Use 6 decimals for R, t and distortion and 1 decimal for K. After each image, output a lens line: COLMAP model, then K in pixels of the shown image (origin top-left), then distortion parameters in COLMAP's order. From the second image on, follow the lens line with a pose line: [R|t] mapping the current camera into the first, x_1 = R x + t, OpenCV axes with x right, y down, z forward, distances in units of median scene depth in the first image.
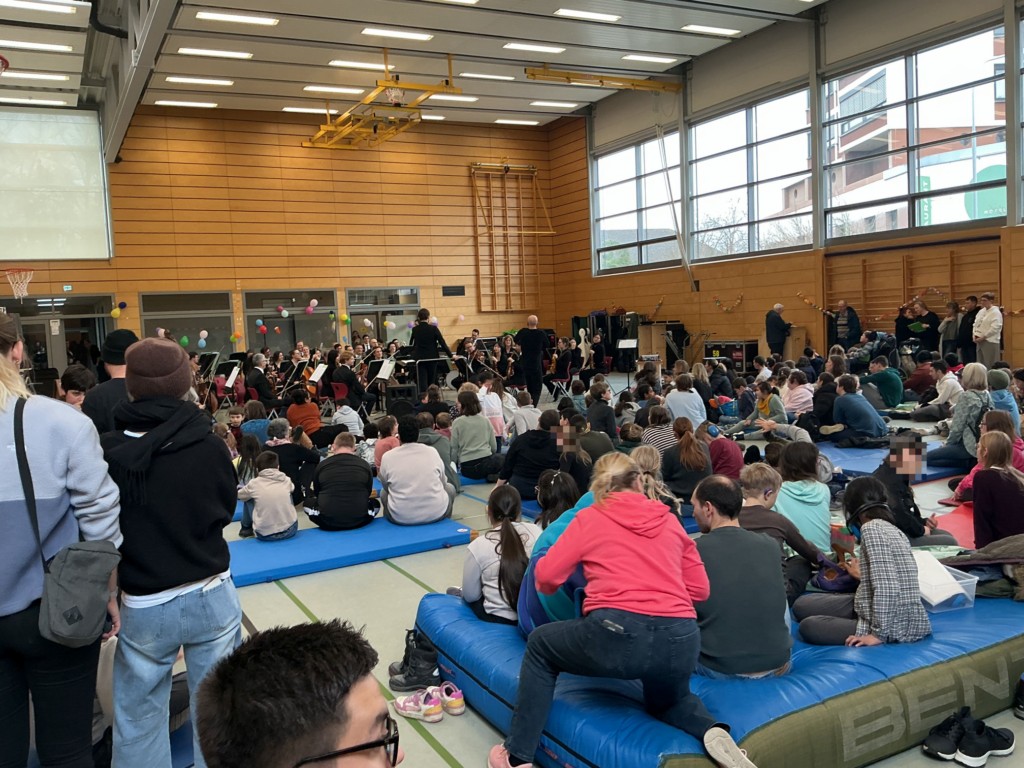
lens RADIAL K [[845.9, 0, 520.2], [0, 845.9, 383.4], [0, 0, 1]] dist [0.158068, -0.341686]
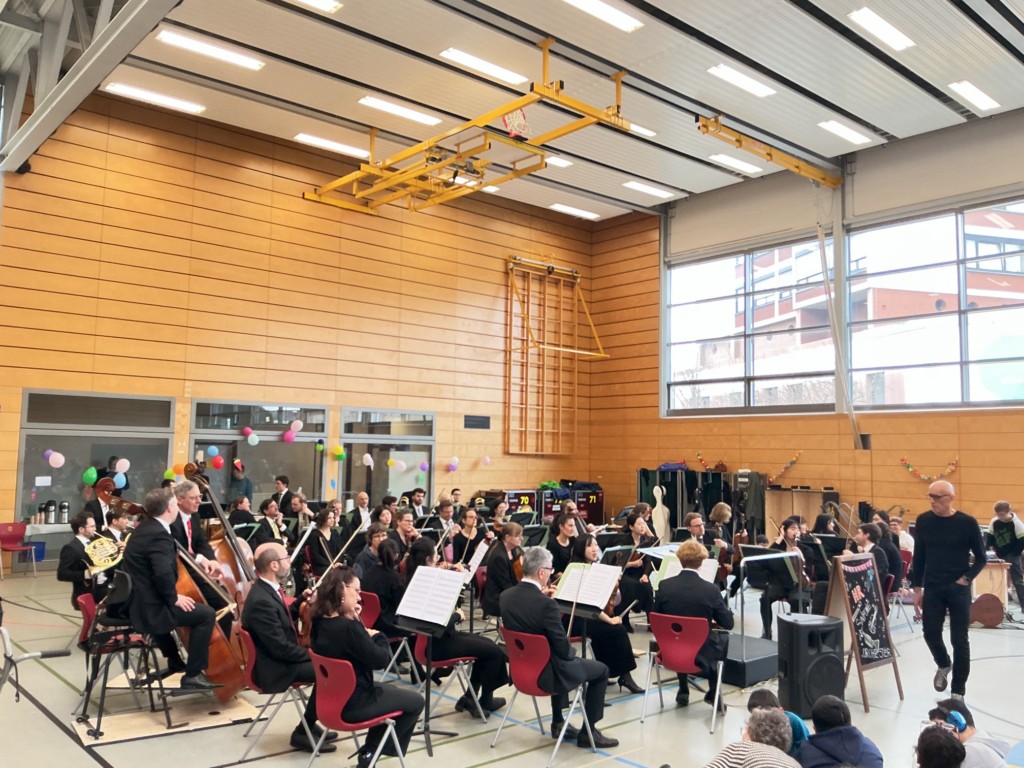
lens RADIAL K [[845.9, 0, 520.2], [0, 845.9, 383.4], [0, 0, 1]] dist [0.158068, -0.341686]
pose [[0.972774, 0.083972, 0.216009, -0.203453], [-0.046875, 0.984076, -0.171459, -0.020570], [-0.226967, 0.156665, 0.961219, 0.303278]]
